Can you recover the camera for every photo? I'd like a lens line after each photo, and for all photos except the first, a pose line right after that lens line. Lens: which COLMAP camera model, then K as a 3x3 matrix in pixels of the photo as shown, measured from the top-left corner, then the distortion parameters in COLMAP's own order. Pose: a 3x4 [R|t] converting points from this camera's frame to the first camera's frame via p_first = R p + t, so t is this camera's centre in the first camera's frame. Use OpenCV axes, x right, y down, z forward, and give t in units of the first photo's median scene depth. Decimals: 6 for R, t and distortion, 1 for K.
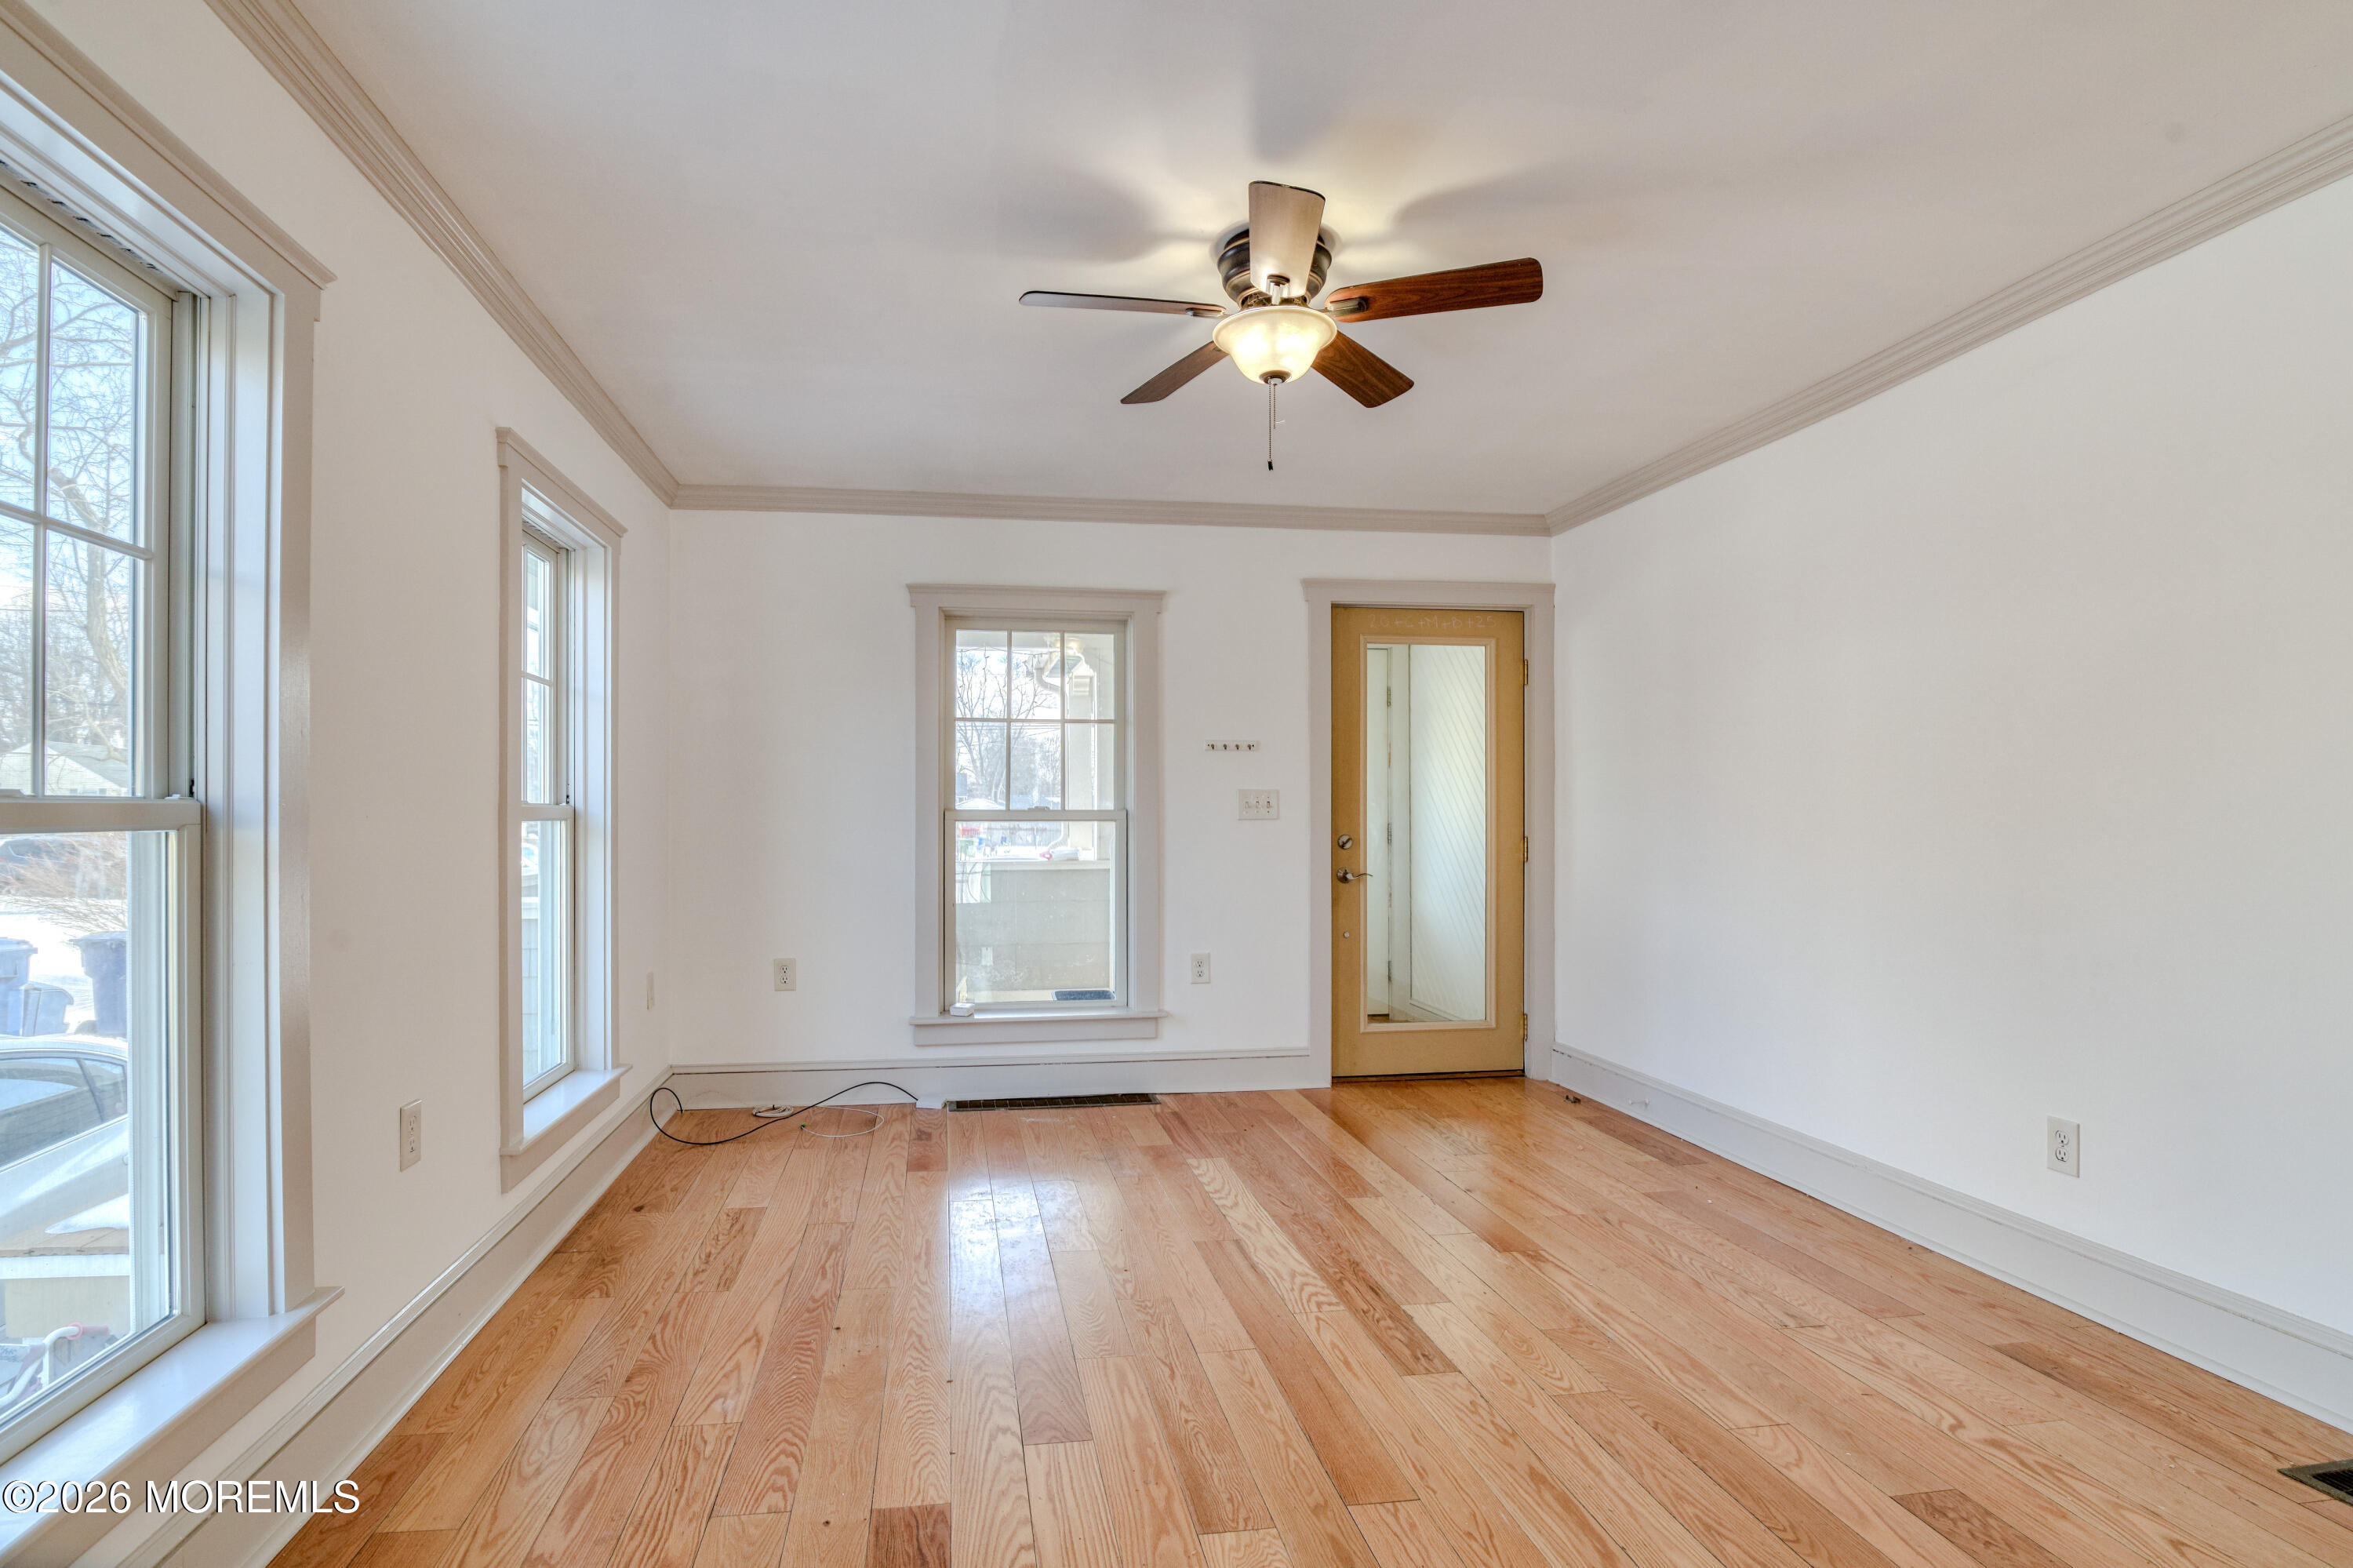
lens RADIAL K [[1258.4, 0, 1149.8], [0, 1258.4, 802.6], [0, 0, 1]] dist [-0.005220, -0.000878]
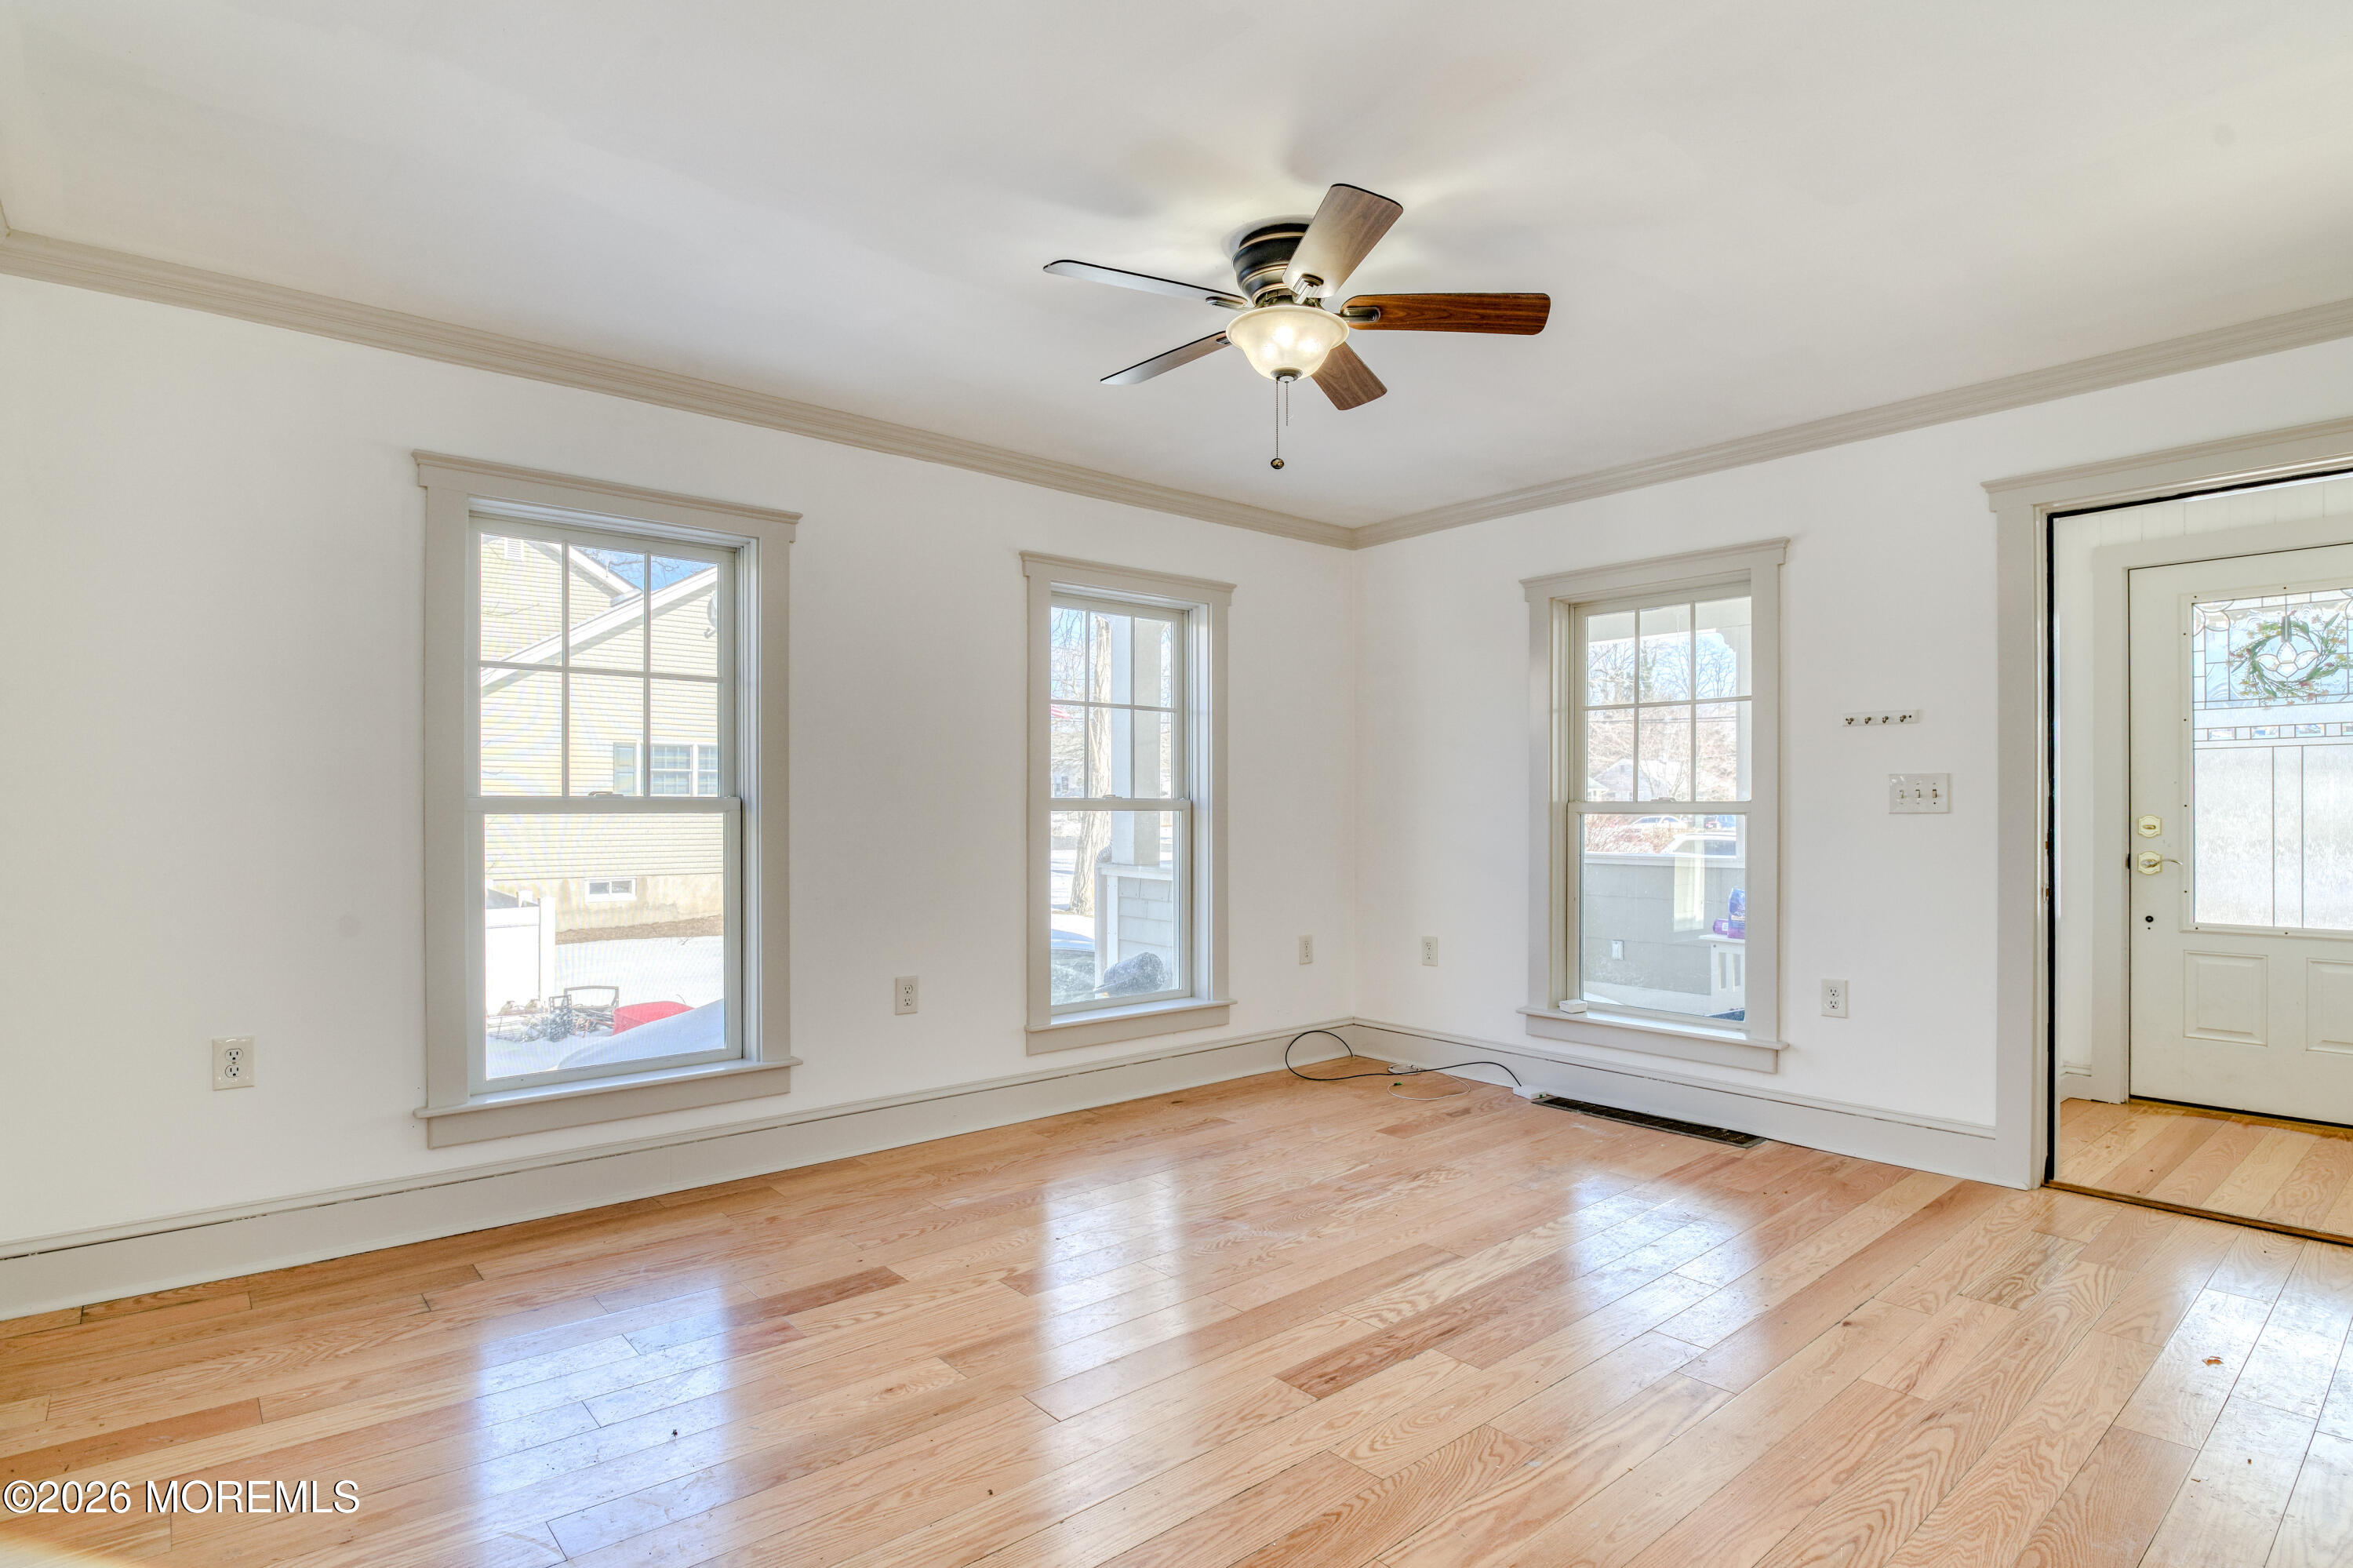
lens RADIAL K [[1258.4, 0, 1149.8], [0, 1258.4, 802.6], [0, 0, 1]] dist [-0.005220, -0.000878]
pose [[0.492236, -0.003556, -0.870455, 0.791675], [0.007330, 0.999973, 0.000060, 0.005524], [0.870431, -0.006410, 0.492249, 0.340699]]
